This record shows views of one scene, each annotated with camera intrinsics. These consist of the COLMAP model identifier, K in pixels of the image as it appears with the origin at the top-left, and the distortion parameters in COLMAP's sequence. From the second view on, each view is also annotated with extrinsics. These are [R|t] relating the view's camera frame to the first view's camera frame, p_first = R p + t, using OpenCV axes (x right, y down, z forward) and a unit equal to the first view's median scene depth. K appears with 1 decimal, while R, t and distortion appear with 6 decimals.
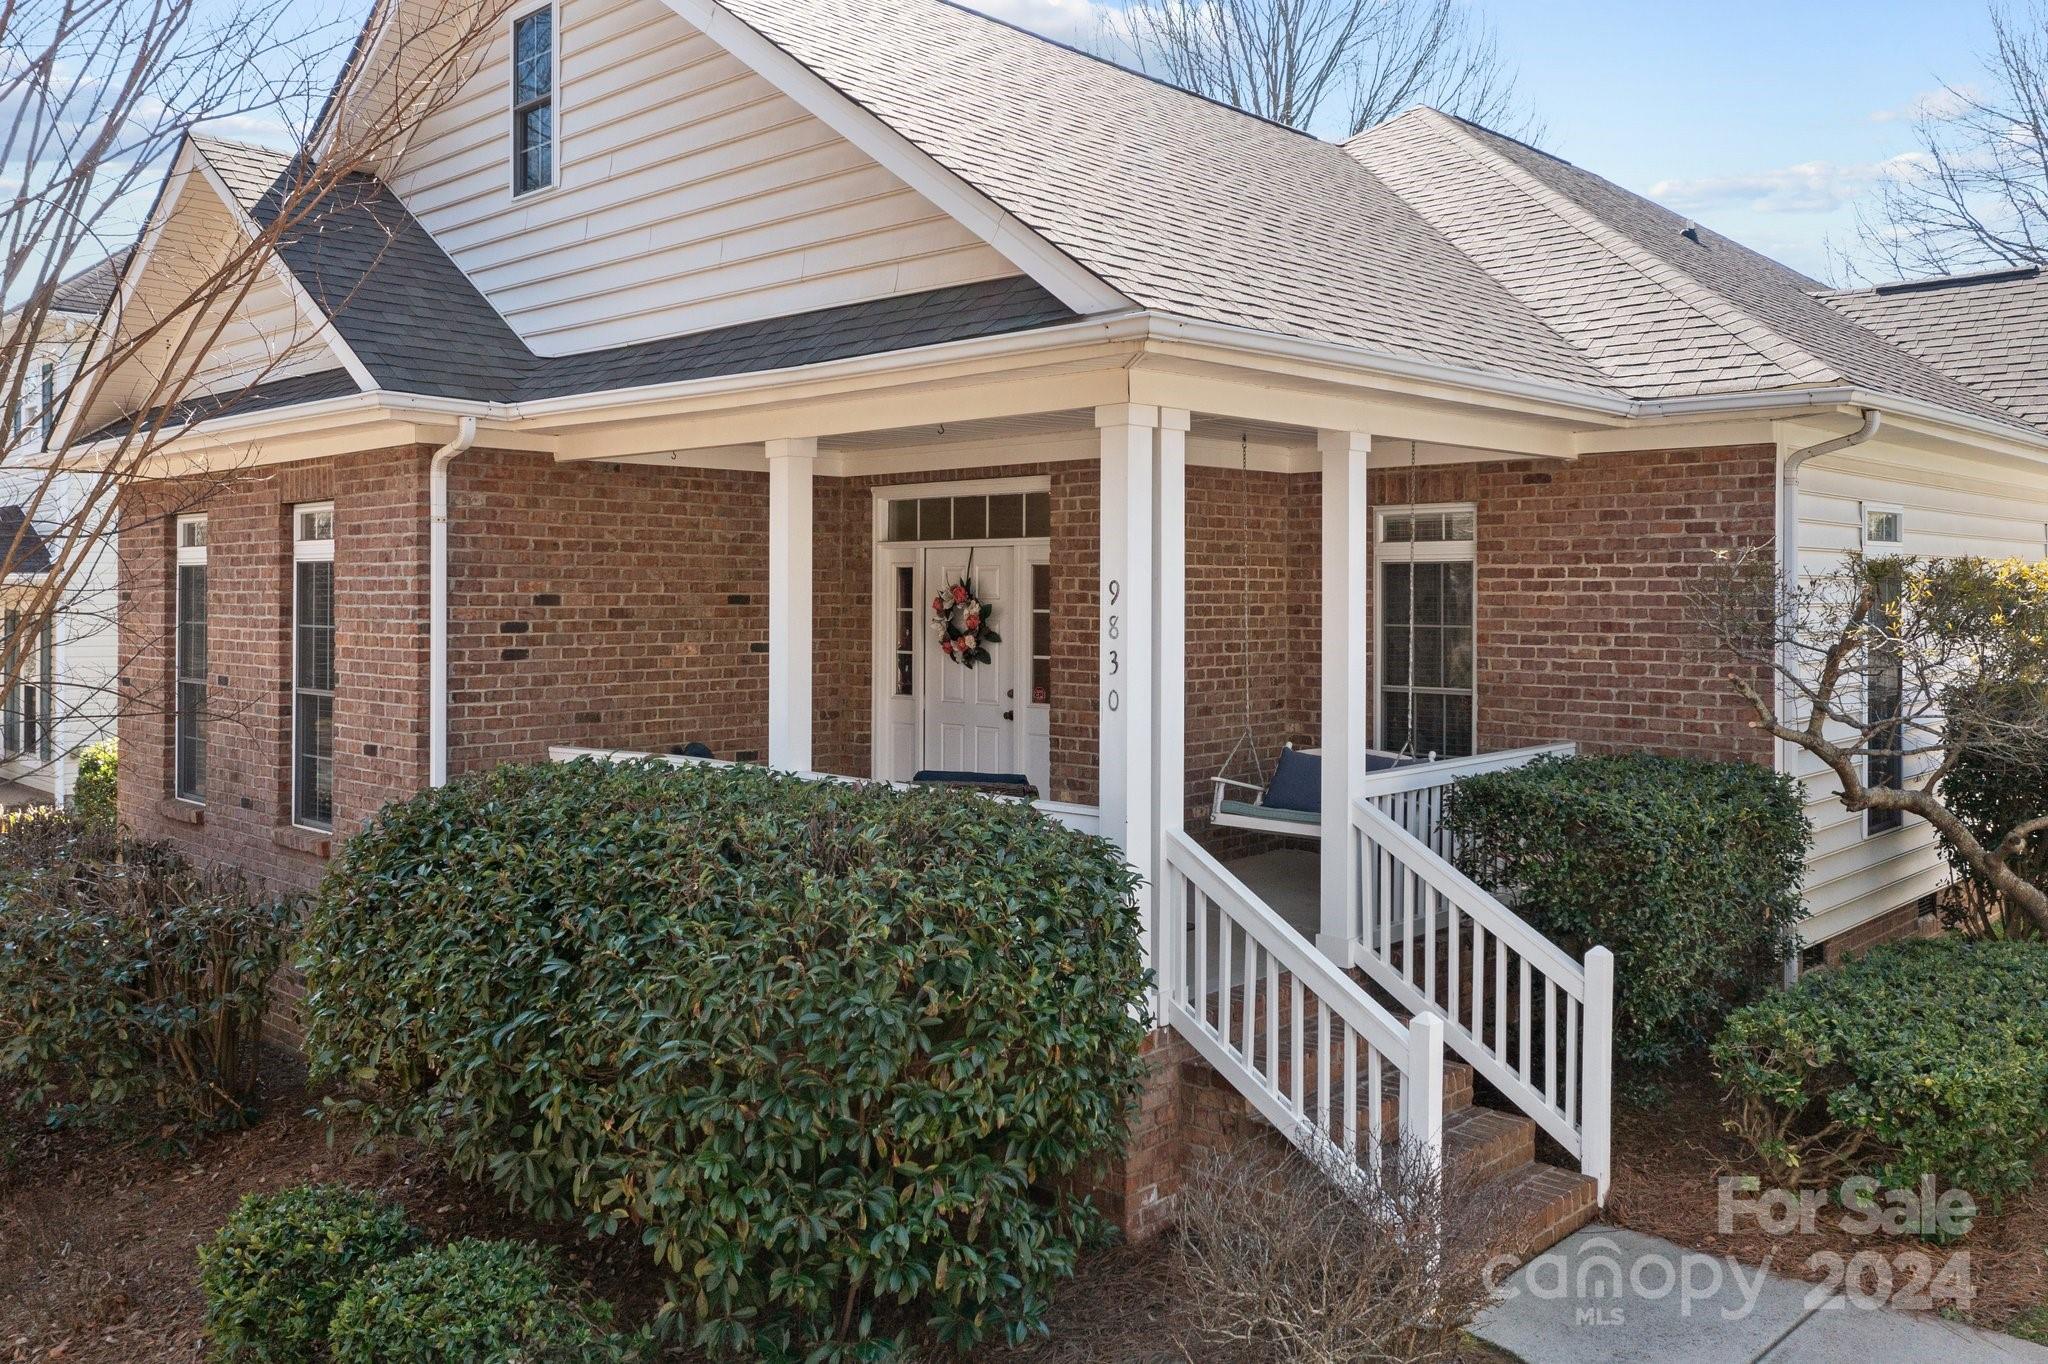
lens RADIAL K [[1667.1, 0, 1021.1], [0, 1667.1, 664.1], [0, 0, 1]] dist [0.010548, -0.008288]
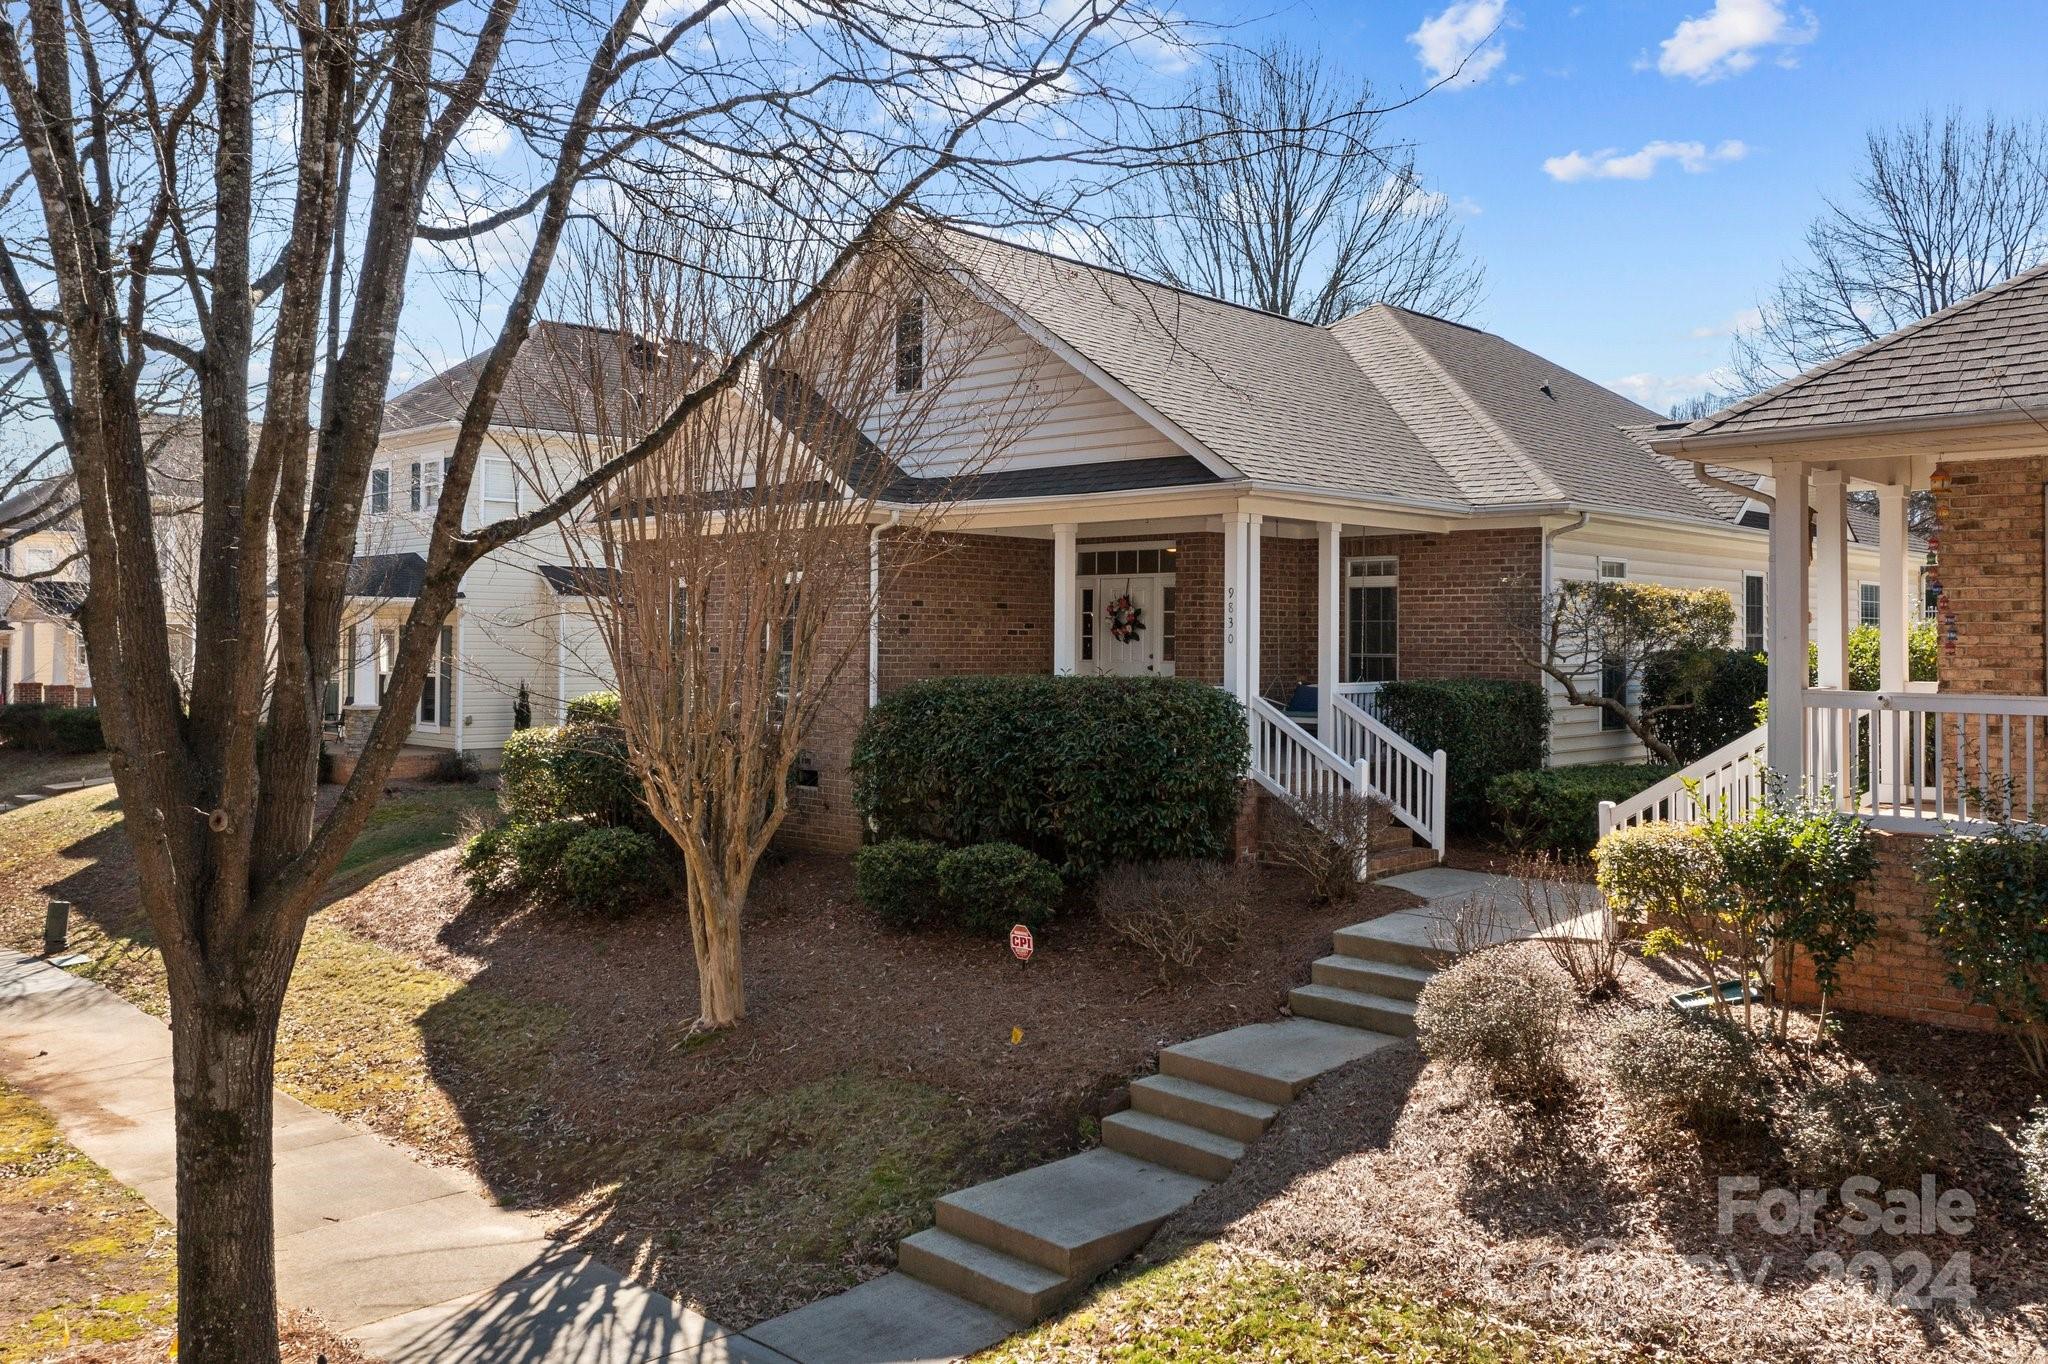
lens RADIAL K [[1667.1, 0, 1026.8], [0, 1667.1, 686.2], [0, 0, 1]] dist [0.010548, -0.008288]
pose [[0.999934, 0.004465, 0.010598, -0.191759], [-0.004284, 0.999846, -0.017047, 0.097059], [-0.010672, 0.017001, 0.999799, -1.005600]]
